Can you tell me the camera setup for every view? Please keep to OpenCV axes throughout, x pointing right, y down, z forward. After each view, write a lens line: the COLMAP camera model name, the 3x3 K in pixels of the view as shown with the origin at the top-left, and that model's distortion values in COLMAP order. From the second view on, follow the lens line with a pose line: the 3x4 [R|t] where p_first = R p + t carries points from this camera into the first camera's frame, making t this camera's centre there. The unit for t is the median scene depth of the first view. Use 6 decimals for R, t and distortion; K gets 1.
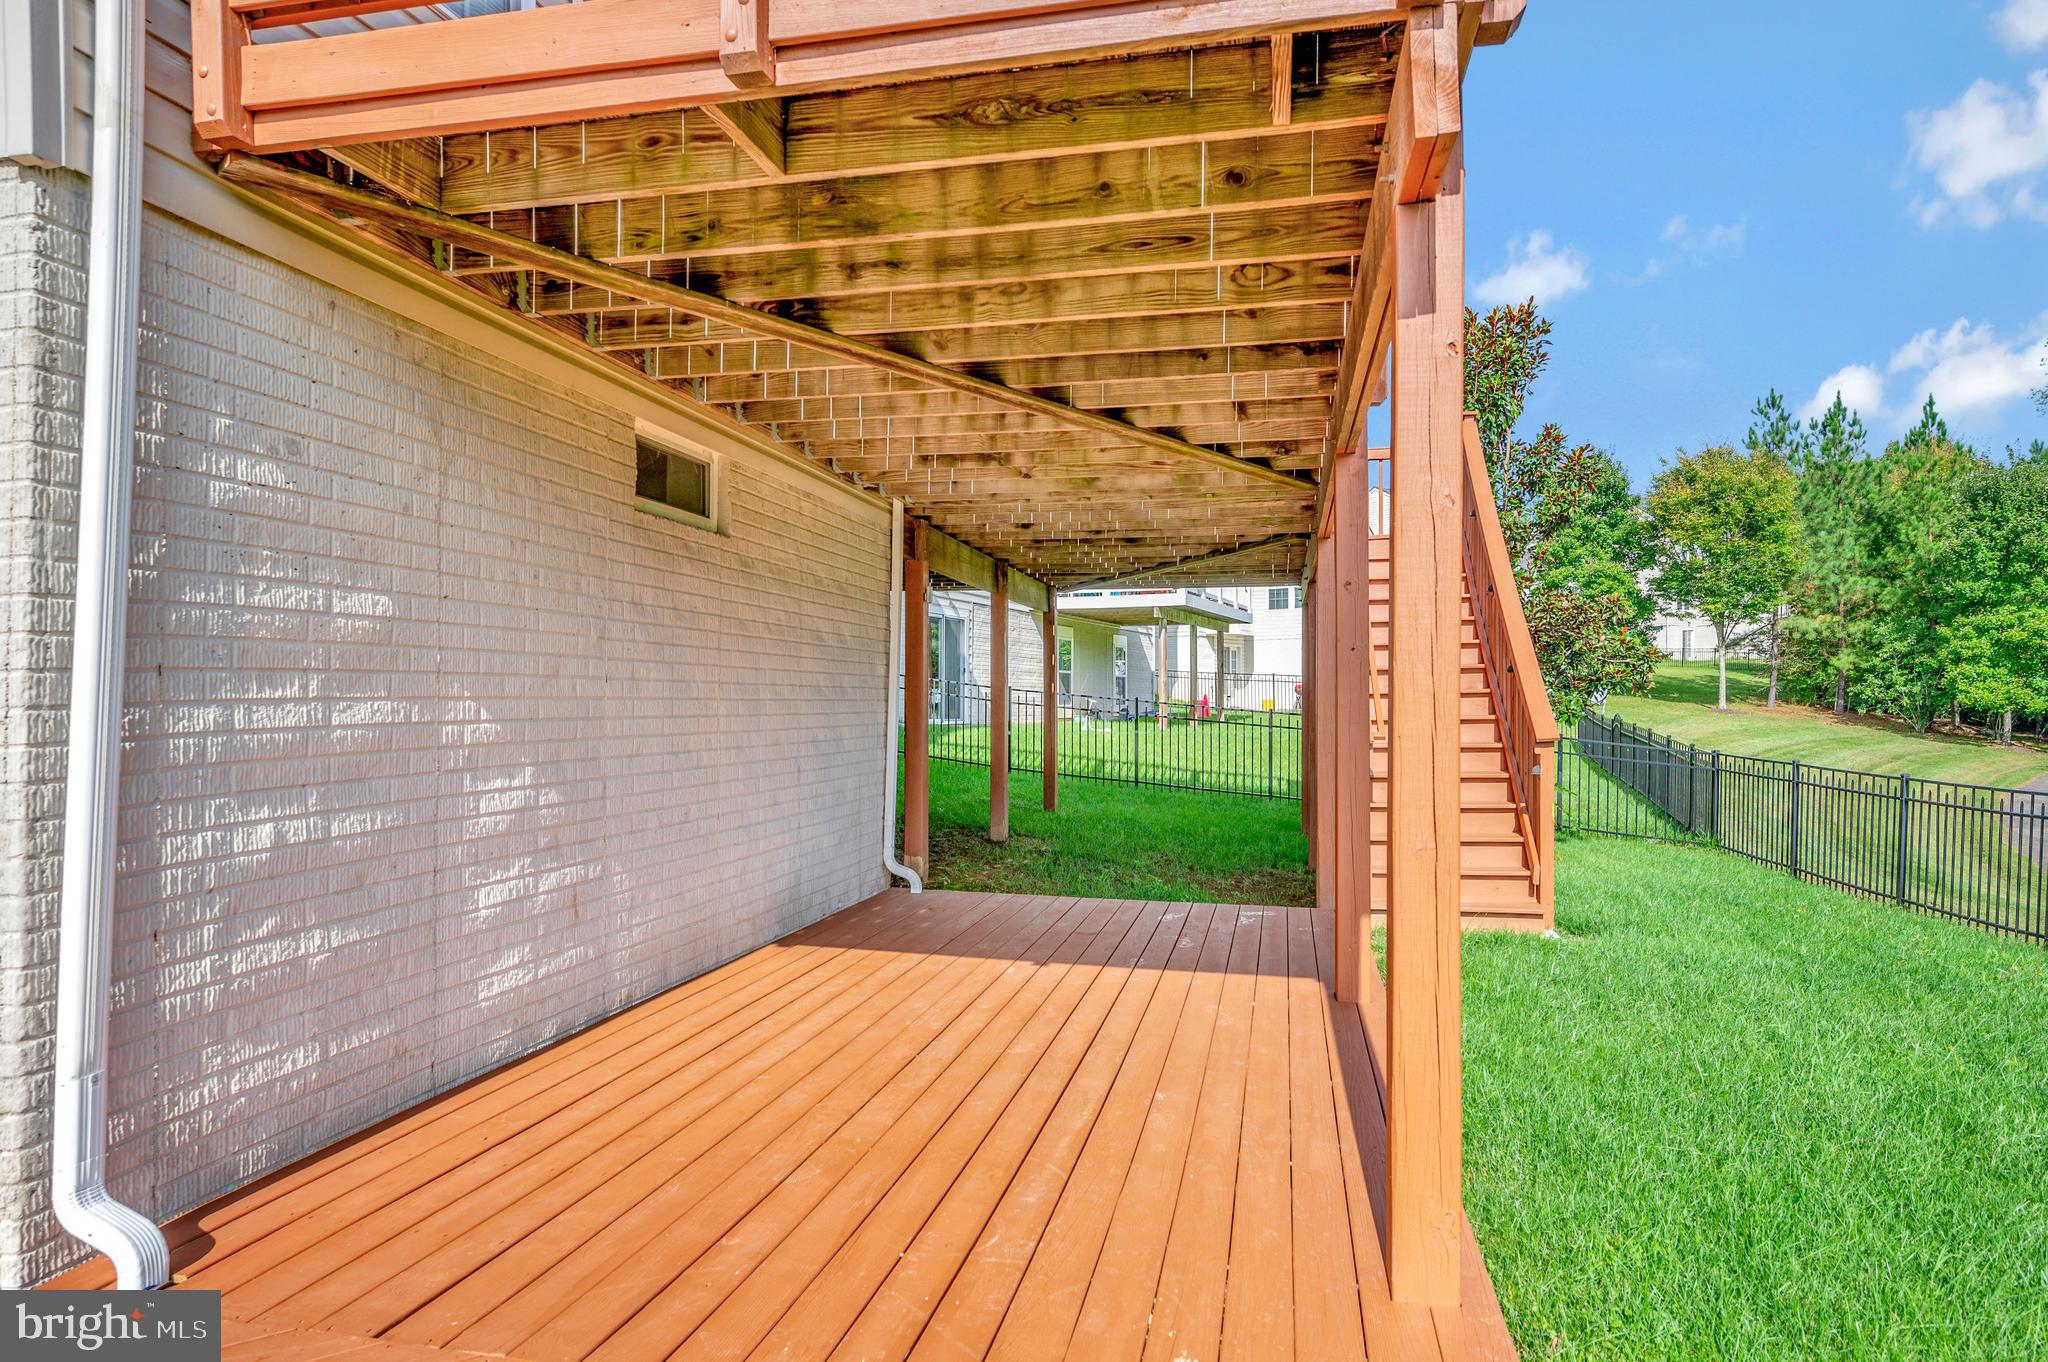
lens RADIAL K [[1048.8, 0, 1018.3], [0, 1048.8, 701.3], [0, 0, 1]] dist [-0.050074, 0.000717]
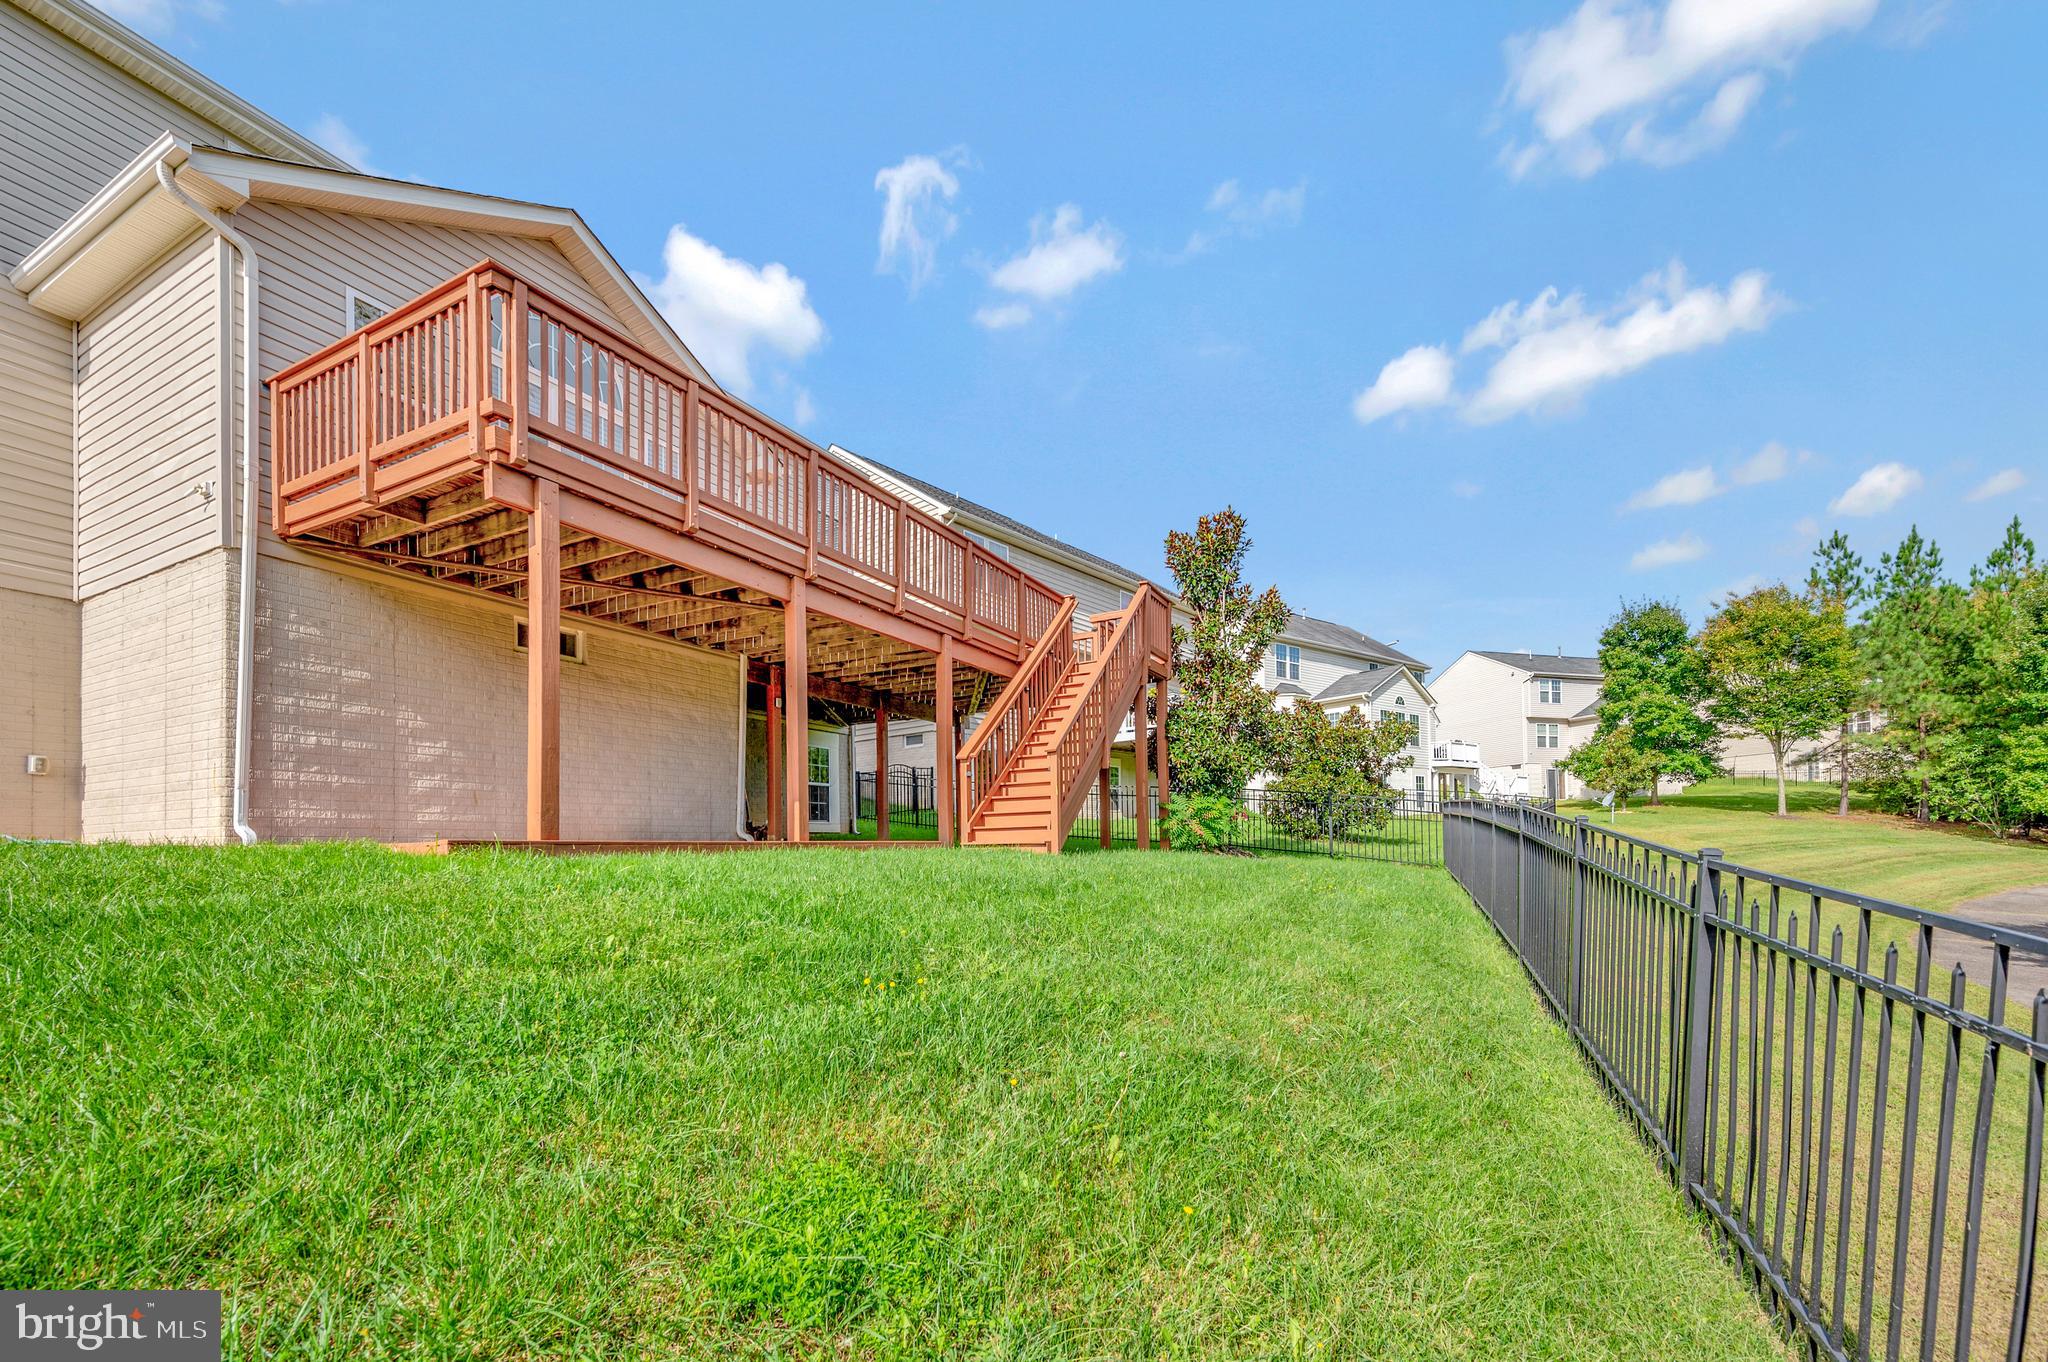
lens RADIAL K [[810.5, 0, 1017.0], [0, 810.5, 841.2], [0, 0, 1]] dist [-0.028662, 0.001043]
pose [[0.966195, -0.010695, -0.257591, 1.600504], [0.009738, 0.999940, -0.004991, 0.371606], [0.257629, 0.002314, 0.966241, -0.674483]]
